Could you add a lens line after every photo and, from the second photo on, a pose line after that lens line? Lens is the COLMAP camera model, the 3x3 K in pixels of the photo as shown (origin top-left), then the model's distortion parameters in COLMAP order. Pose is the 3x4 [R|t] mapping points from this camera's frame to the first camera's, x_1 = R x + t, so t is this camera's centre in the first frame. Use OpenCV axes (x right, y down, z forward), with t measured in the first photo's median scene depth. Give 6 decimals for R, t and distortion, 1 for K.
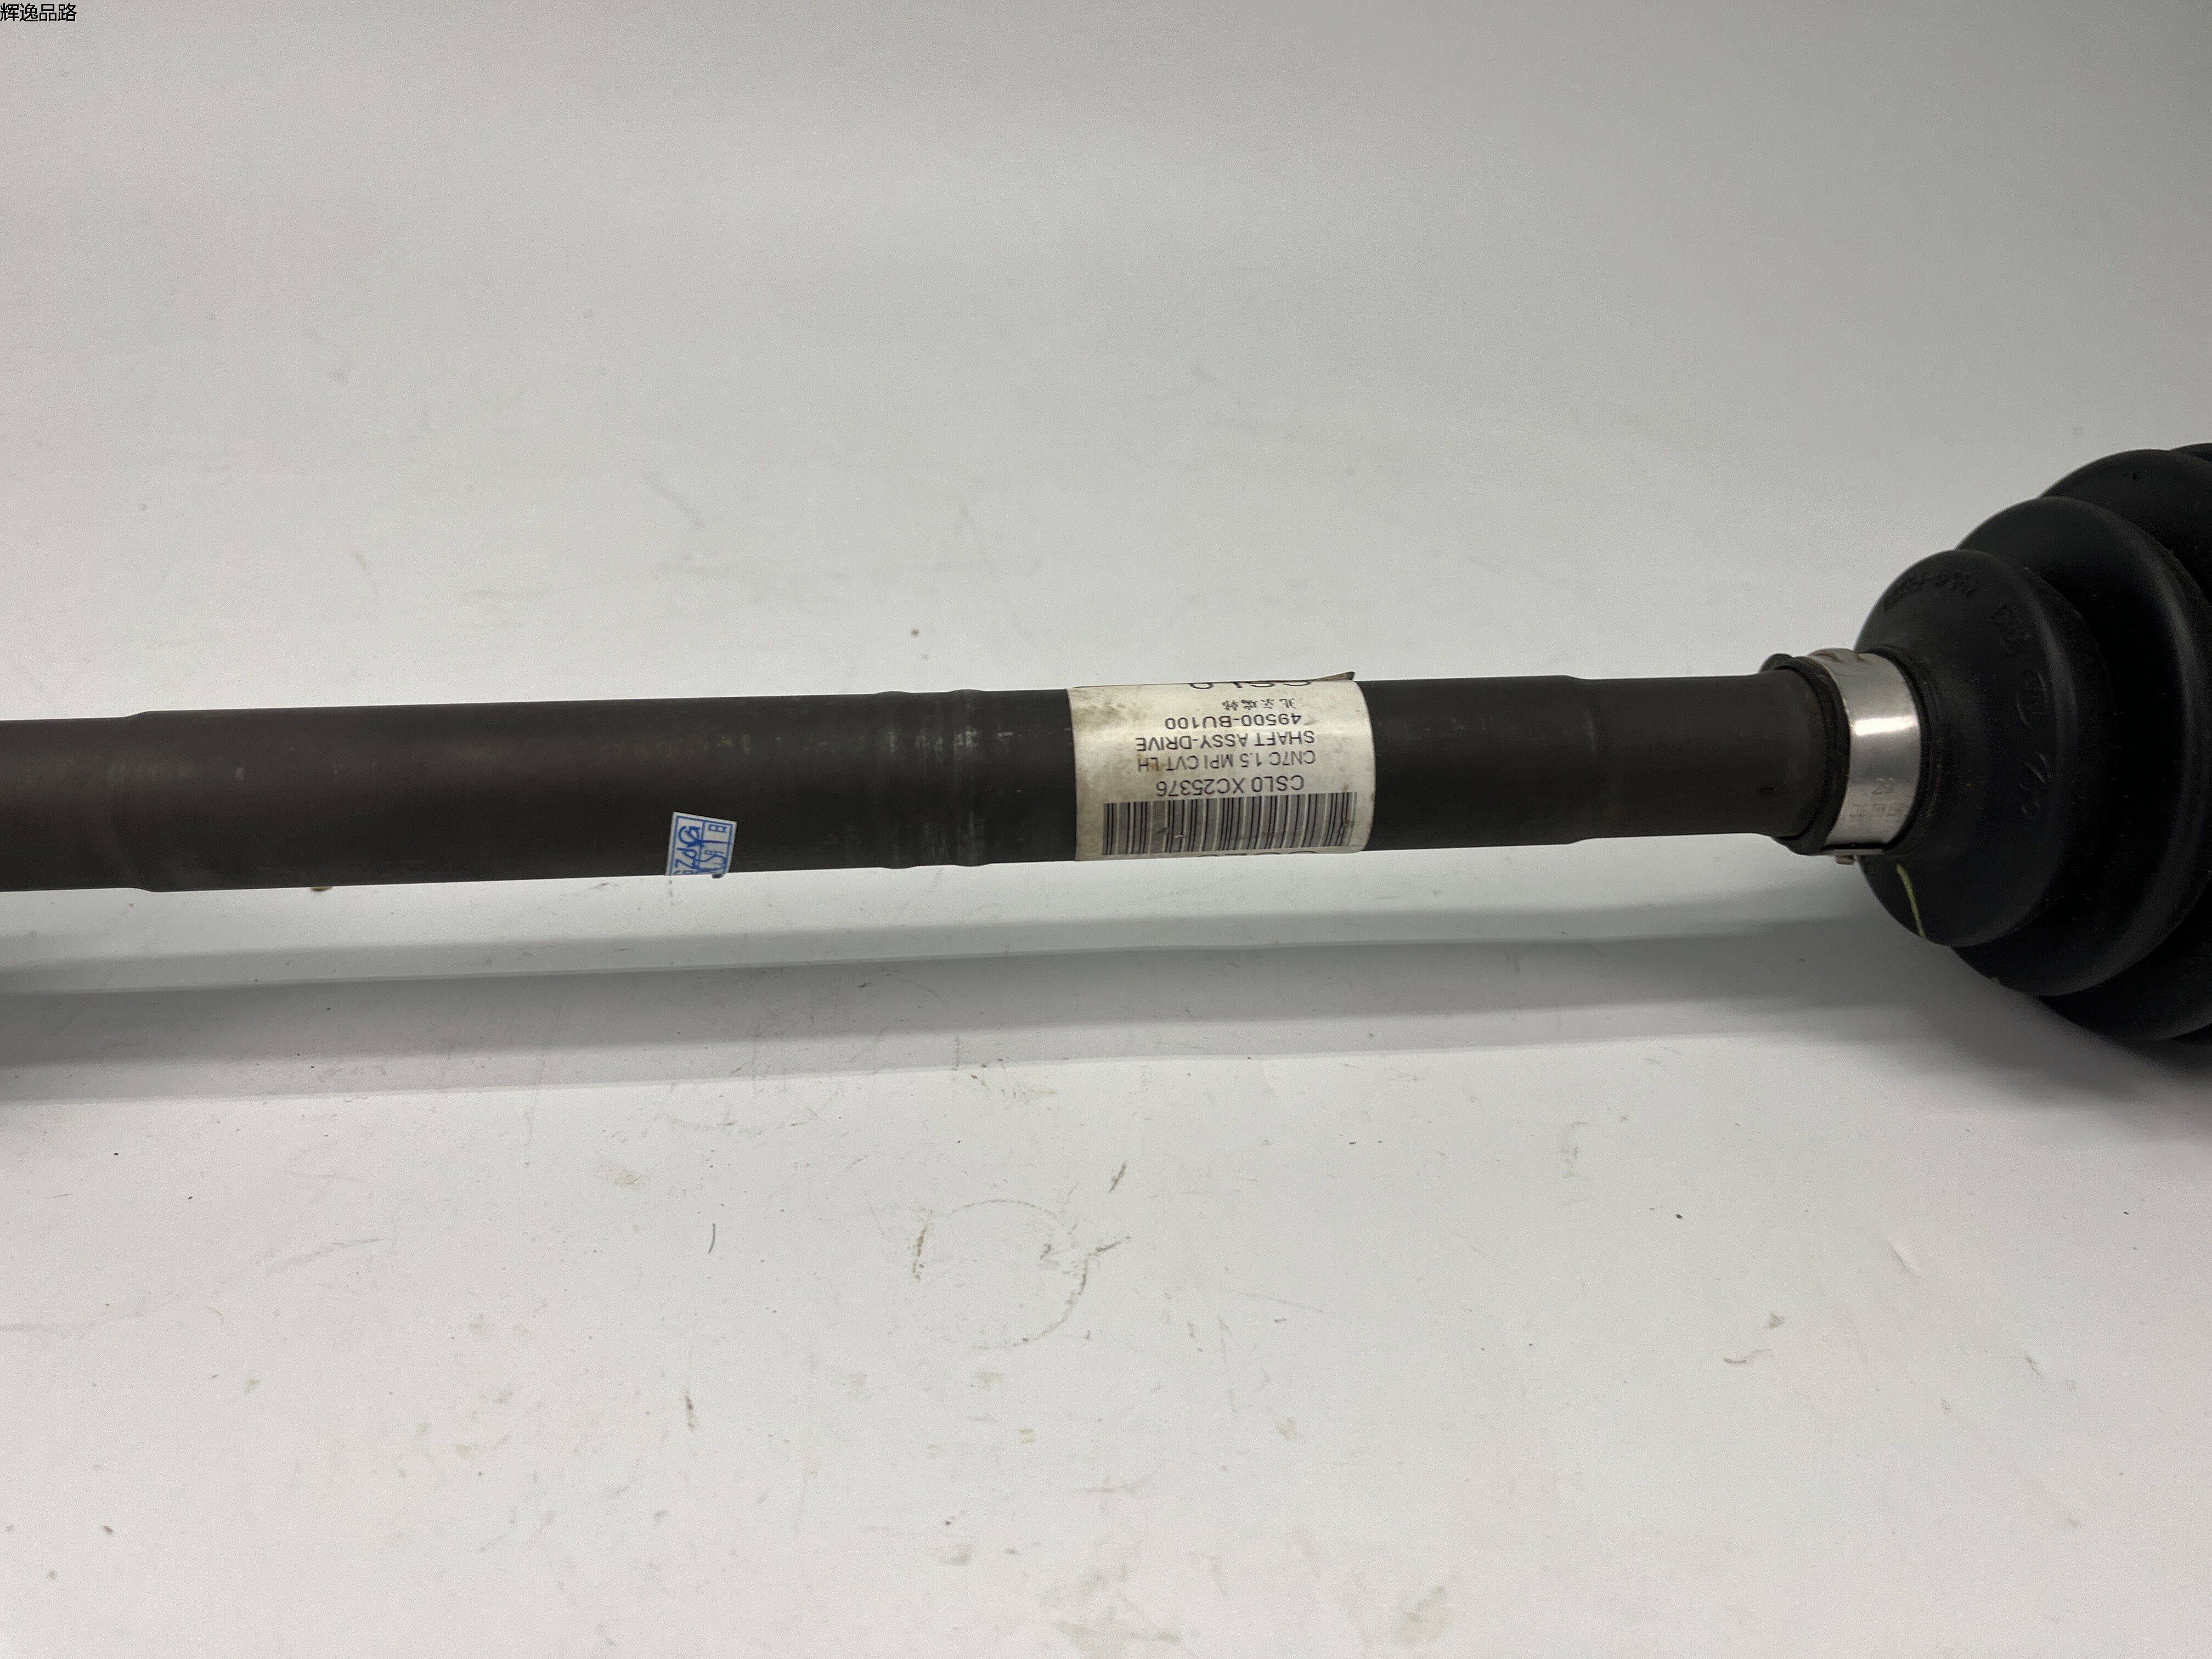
lens RADIAL K [[1711.9, 0, 1106.0], [0, 1711.9, 829.5], [0, 0, 1]] dist [0.048823, -0.090753]
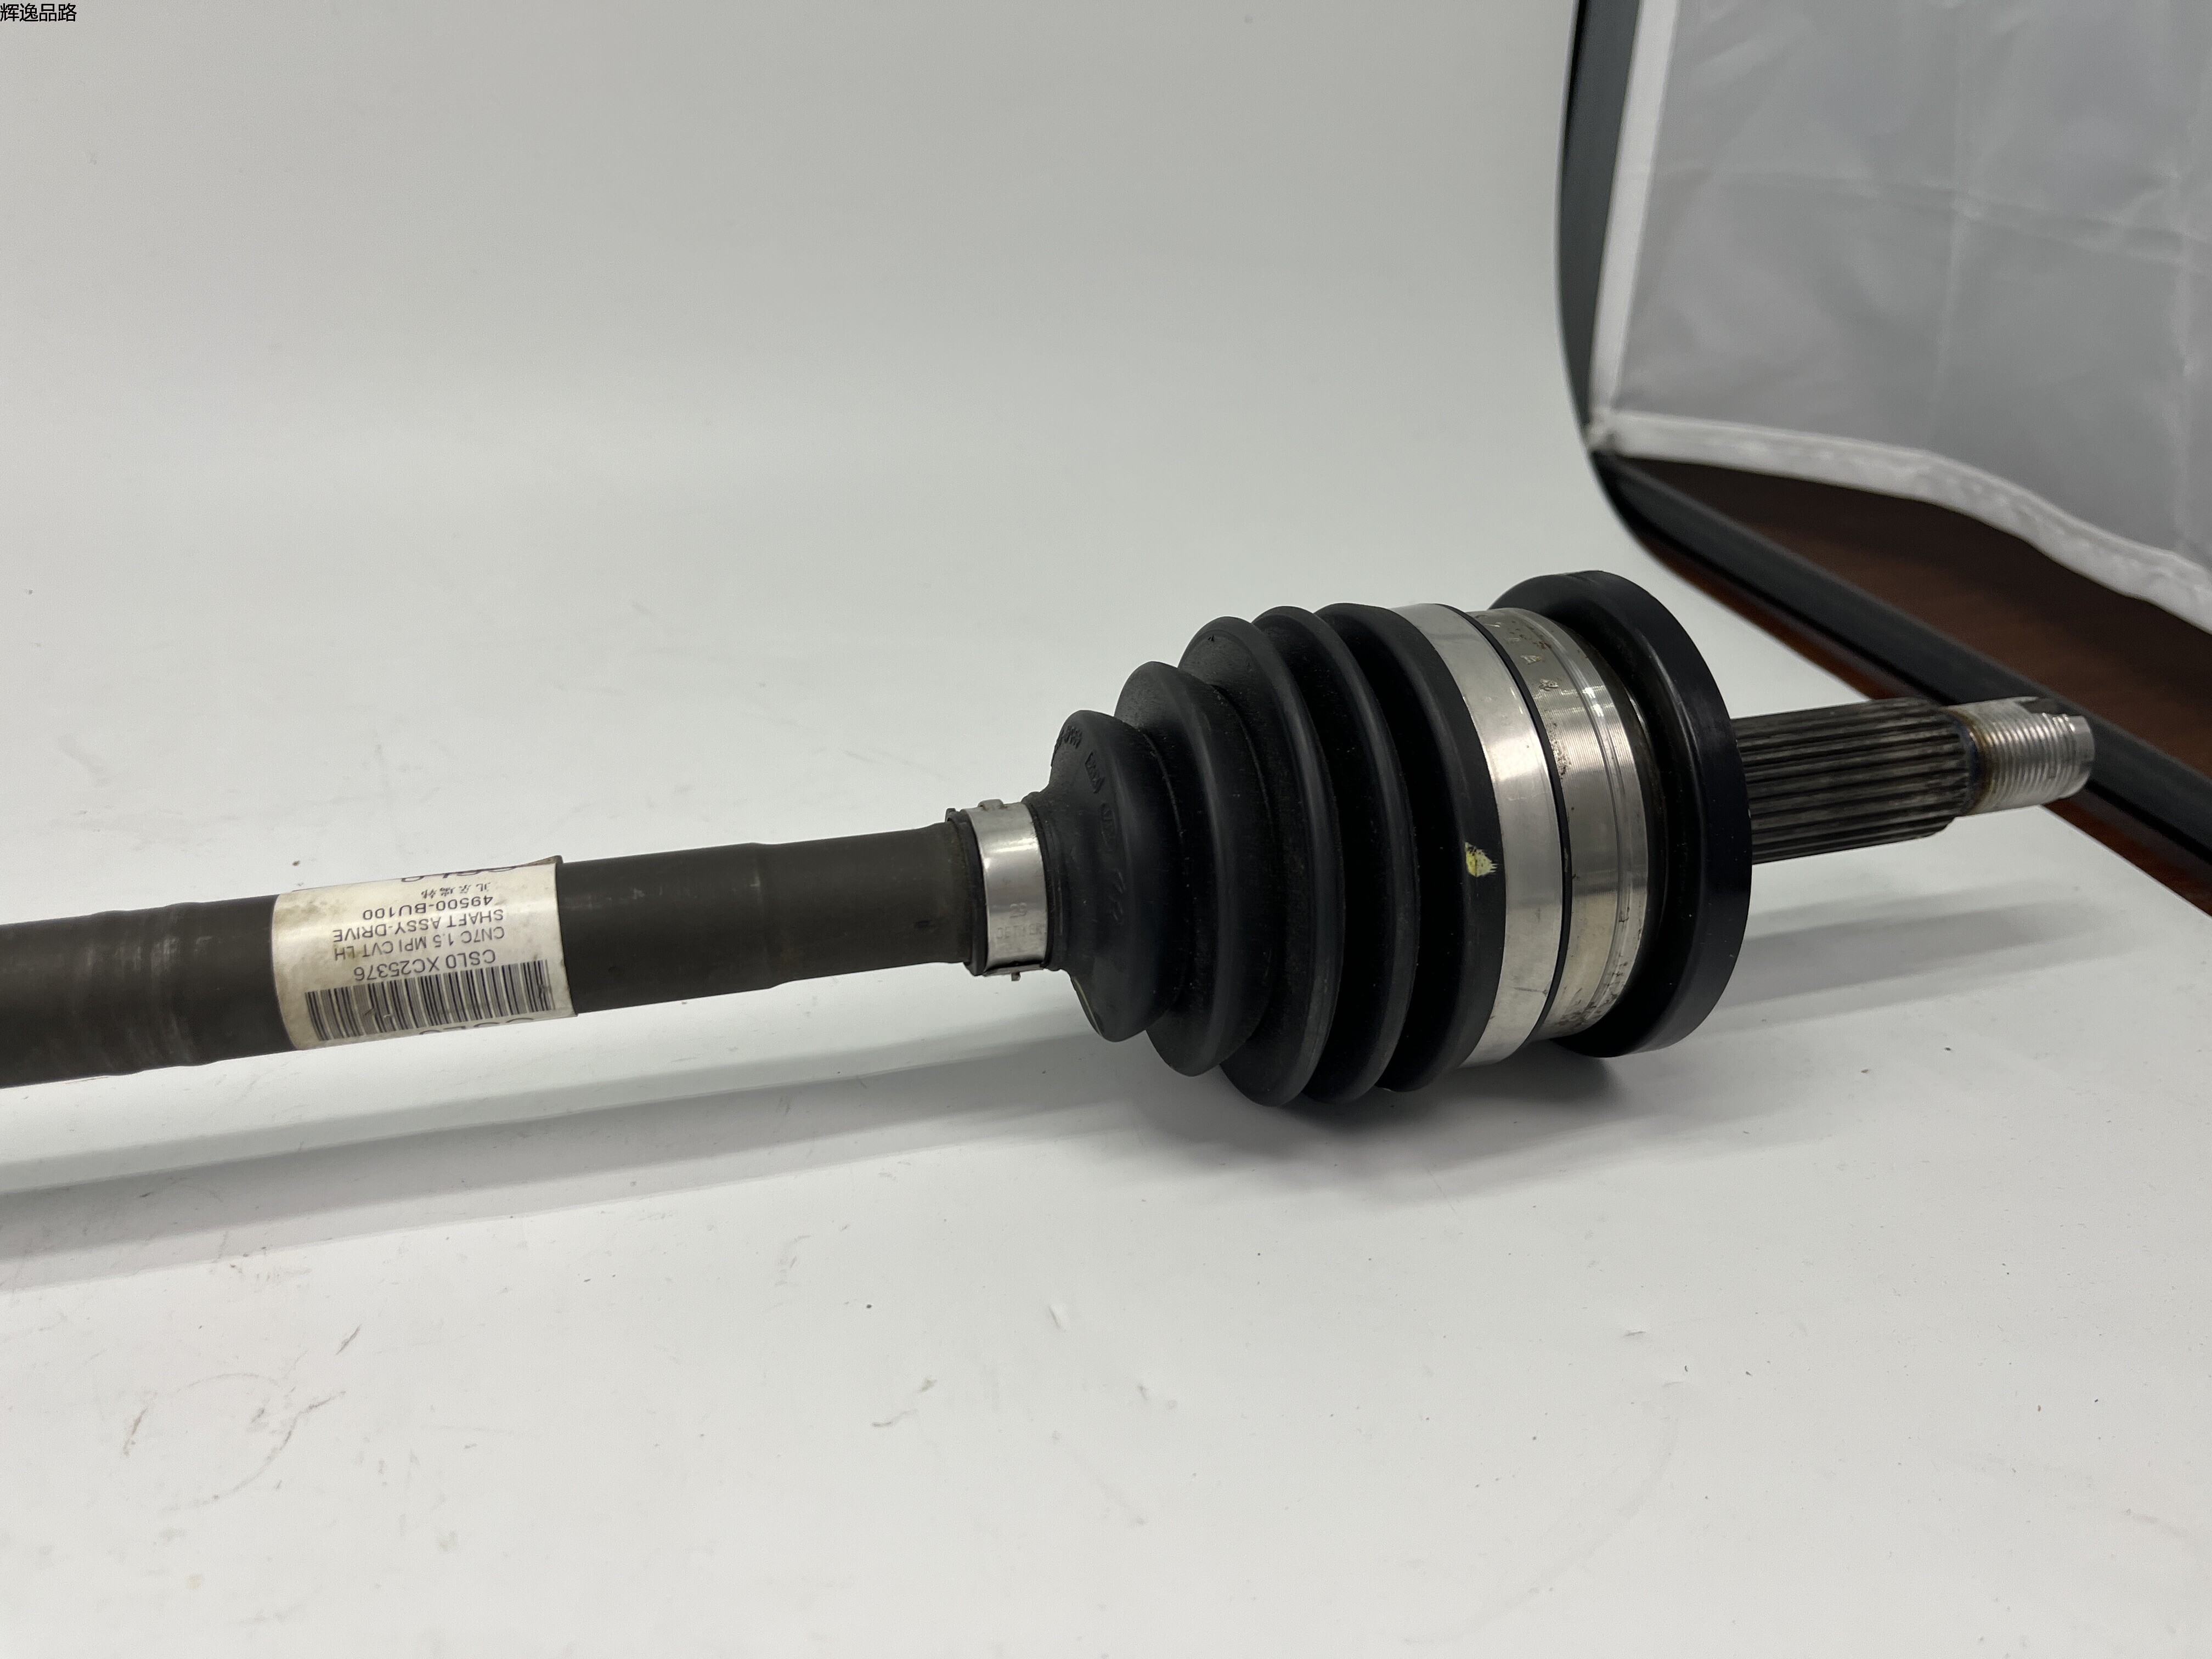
lens RADIAL K [[1711.9, 0, 1106.0], [0, 1711.9, 829.5], [0, 0, 1]] dist [0.048823, -0.090753]
pose [[0.984775, -0.088262, 0.149762, 0.346873], [0.106514, 0.987215, -0.118582, 0.066802], [-0.137381, 0.132728, 0.981585, -0.169941]]
